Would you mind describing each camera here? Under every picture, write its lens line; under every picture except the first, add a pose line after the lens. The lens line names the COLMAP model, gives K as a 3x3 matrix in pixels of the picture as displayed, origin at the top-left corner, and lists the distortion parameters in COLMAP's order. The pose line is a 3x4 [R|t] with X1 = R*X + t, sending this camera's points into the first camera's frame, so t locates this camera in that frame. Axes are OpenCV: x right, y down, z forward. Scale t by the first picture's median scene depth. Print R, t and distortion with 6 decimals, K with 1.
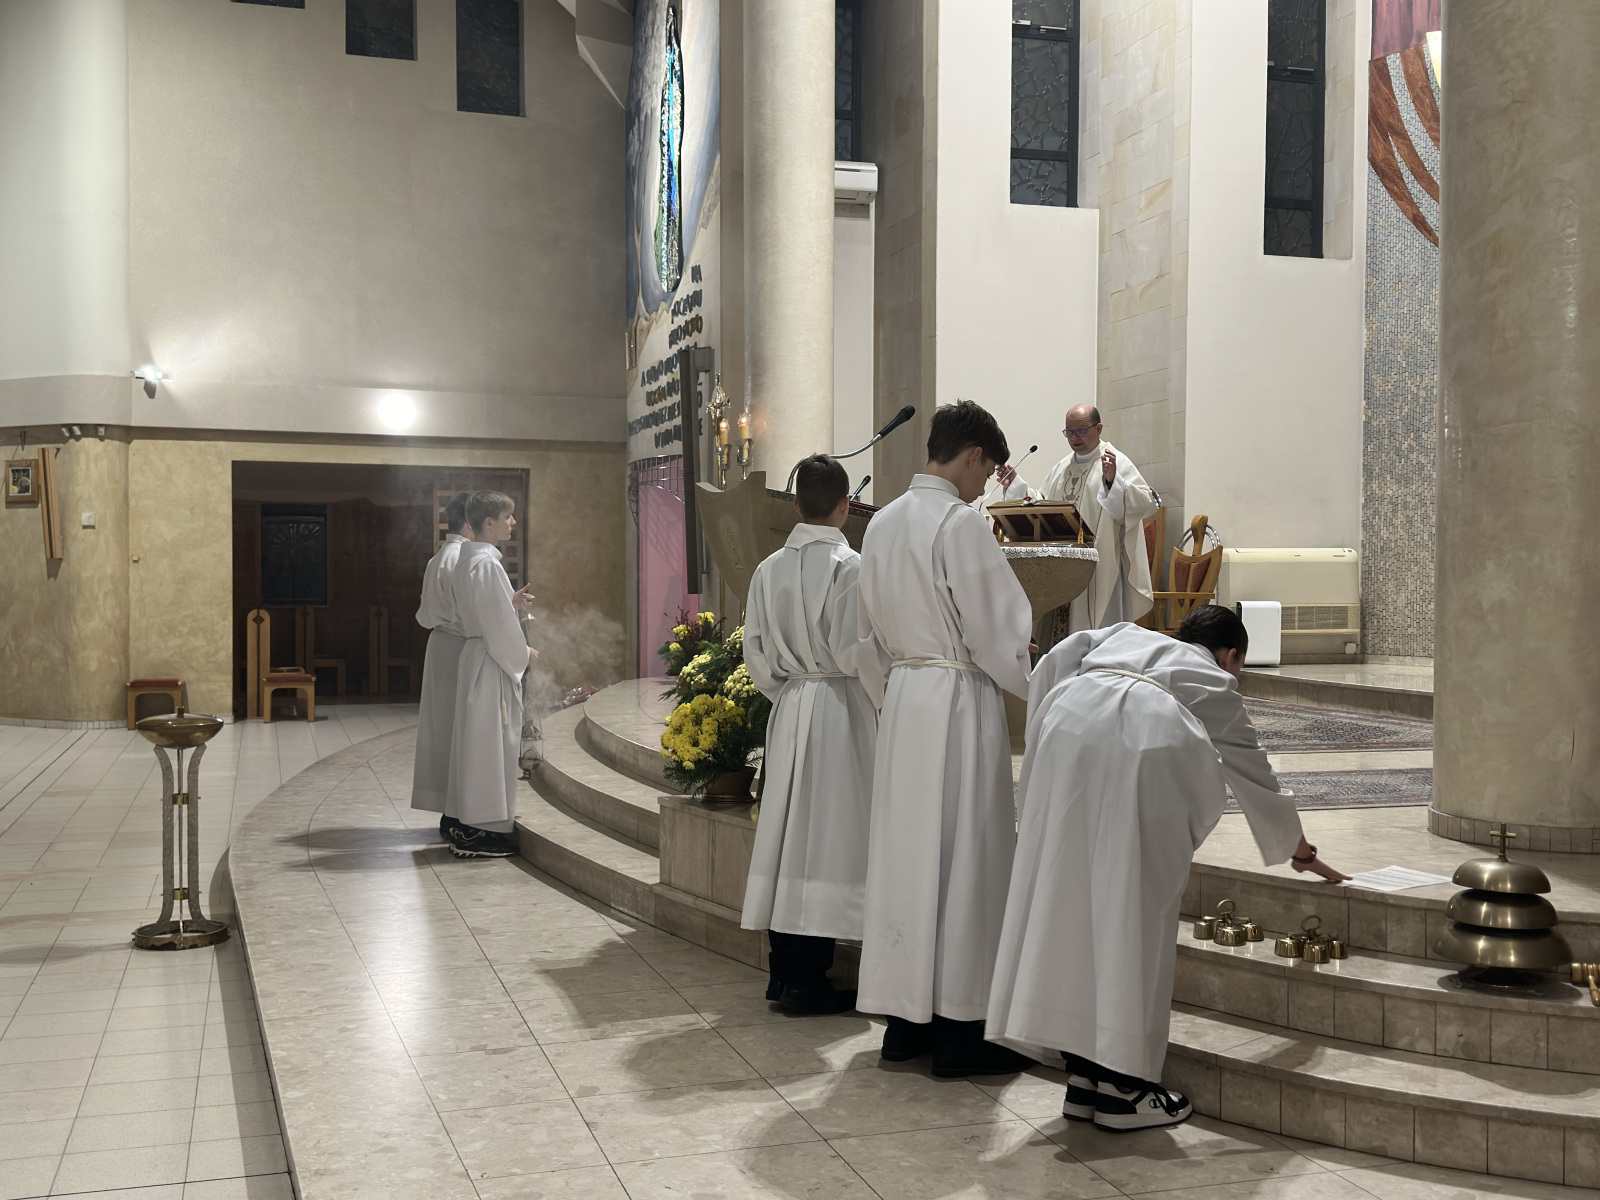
lens RADIAL K [[1655.9, 0, 797.0], [0, 1655.9, 606.3], [0, 0, 1]] dist [0.192424, -0.418434]
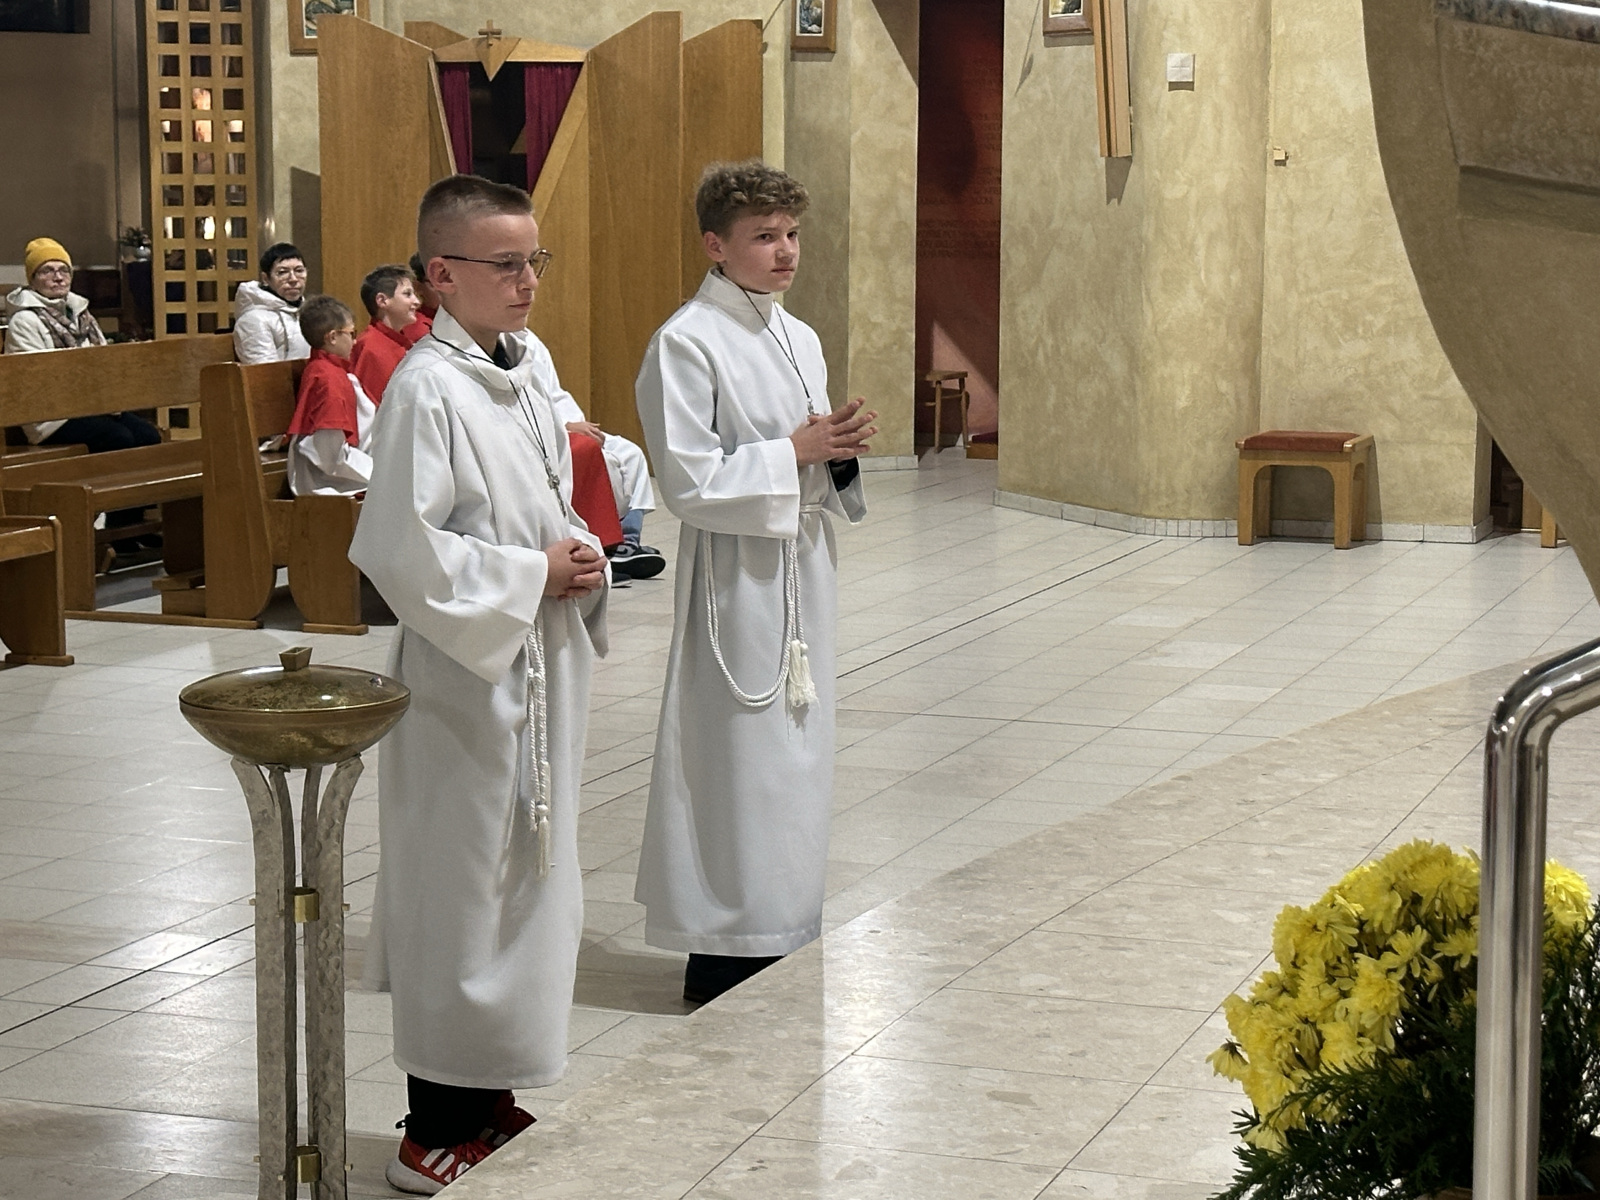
lens RADIAL K [[3431.3, 0, 798.4], [0, 3431.3, 627.0], [0, 0, 1]] dist [0.130354, 0.051047]
pose [[0.790594, 0.084517, -0.606480, 0.072414], [-0.012689, 0.992478, 0.121766, -0.015935], [0.612209, -0.088572, 0.785720, 0.228174]]
